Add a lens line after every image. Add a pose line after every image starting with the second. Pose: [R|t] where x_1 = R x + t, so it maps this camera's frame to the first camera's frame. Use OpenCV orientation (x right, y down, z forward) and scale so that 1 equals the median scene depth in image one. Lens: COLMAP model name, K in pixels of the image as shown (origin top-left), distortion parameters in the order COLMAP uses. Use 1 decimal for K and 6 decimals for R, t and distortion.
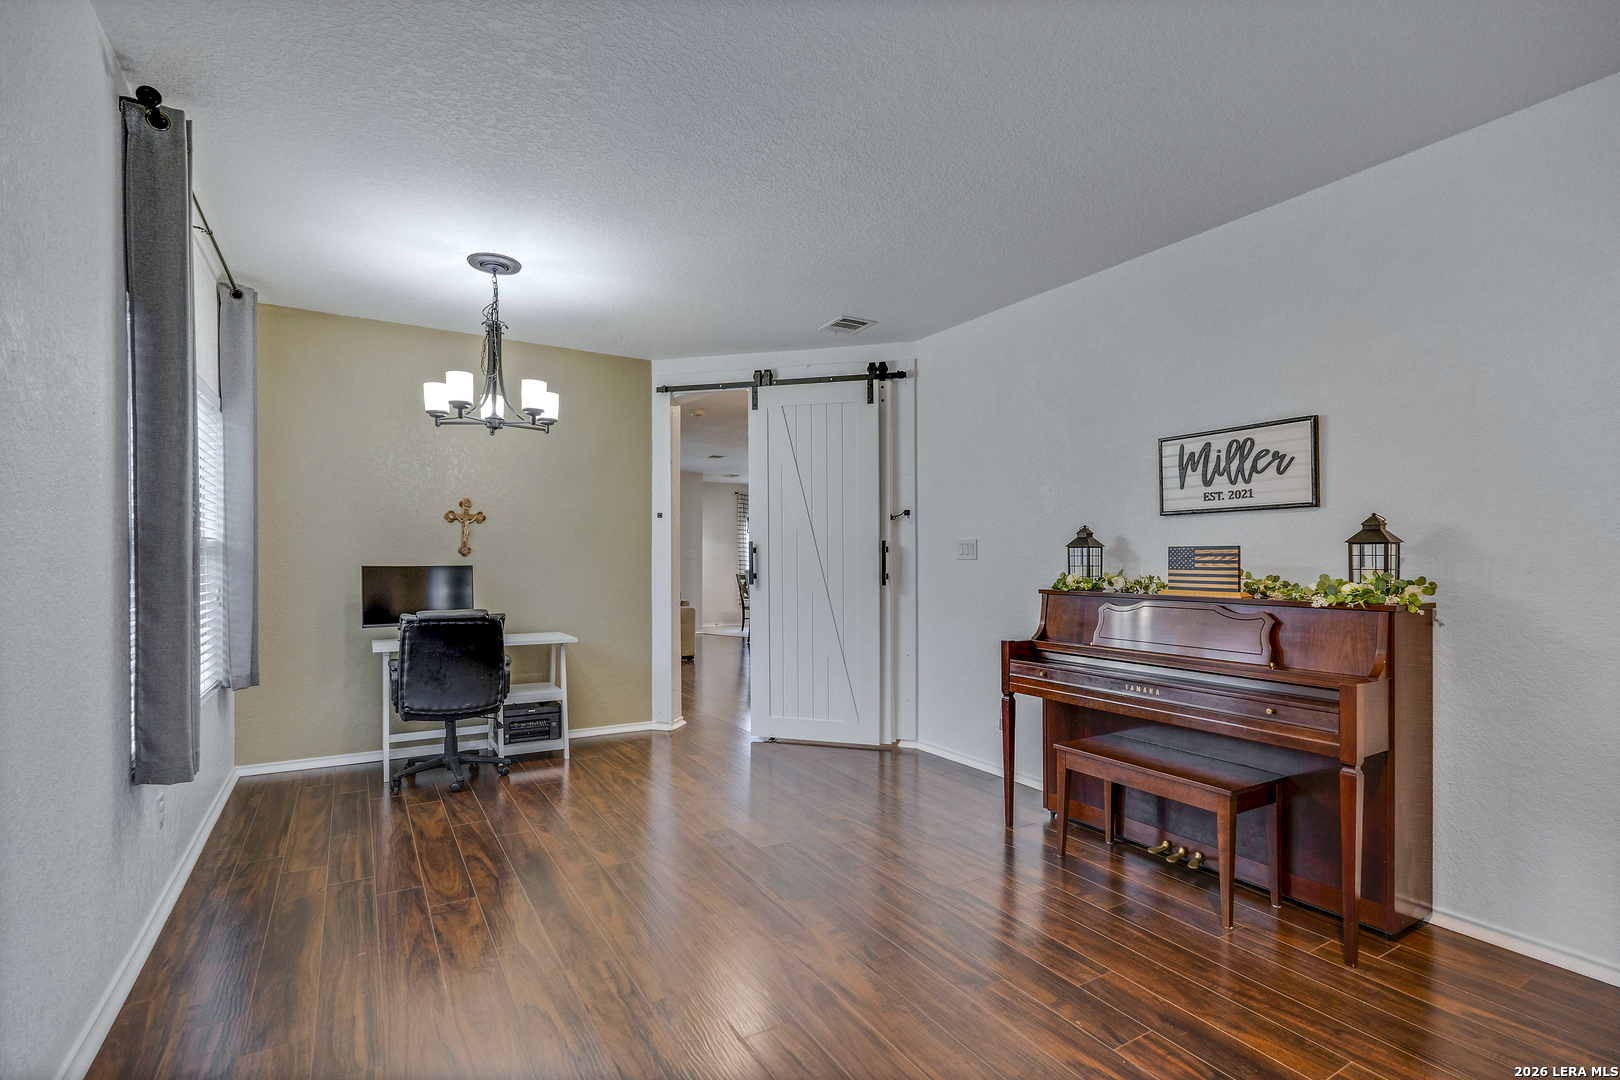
lens RADIAL K [[775.7, 0, 810.6], [0, 775.7, 553.9], [0, 0, 1]] dist [-0.000674, -0.000084]
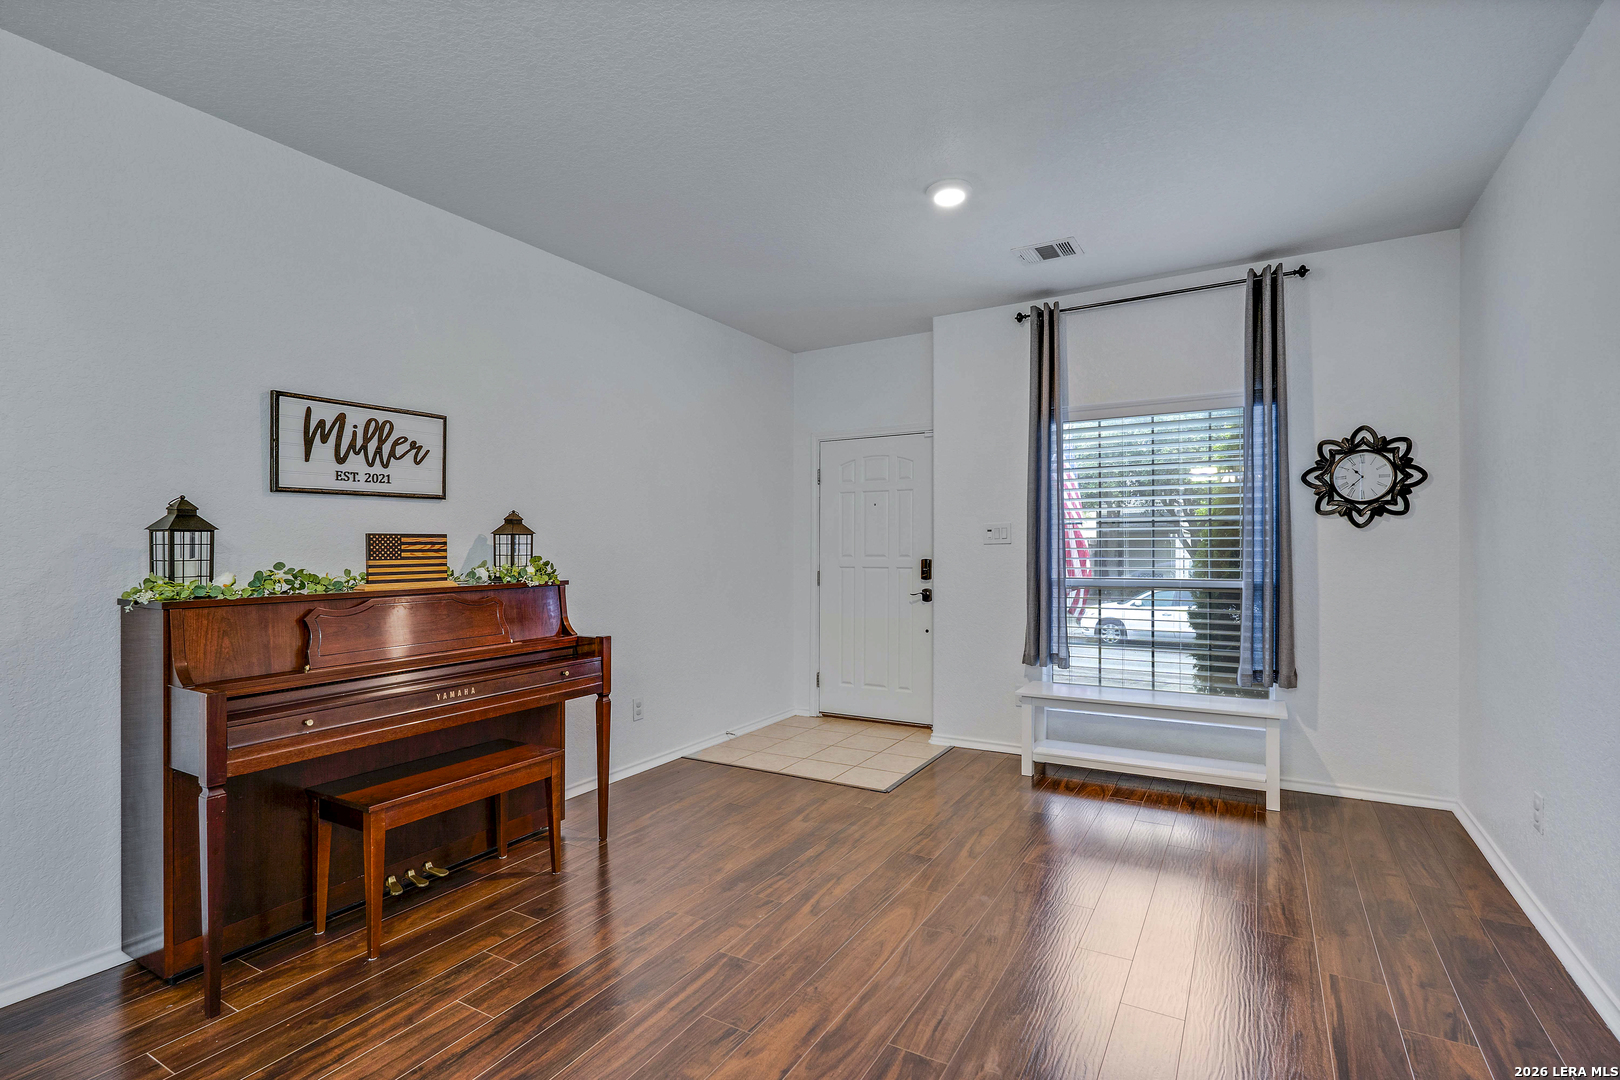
lens RADIAL K [[775.7, 0, 810.7], [0, 775.7, 539.4], [0, 0, 1]] dist [-0.000674, -0.000084]
pose [[-0.485770, 0.005319, 0.874071, -0.514529], [-0.001359, 0.999976, -0.006840, 0.002170], [-0.874086, -0.004511, -0.485751, 1.000395]]
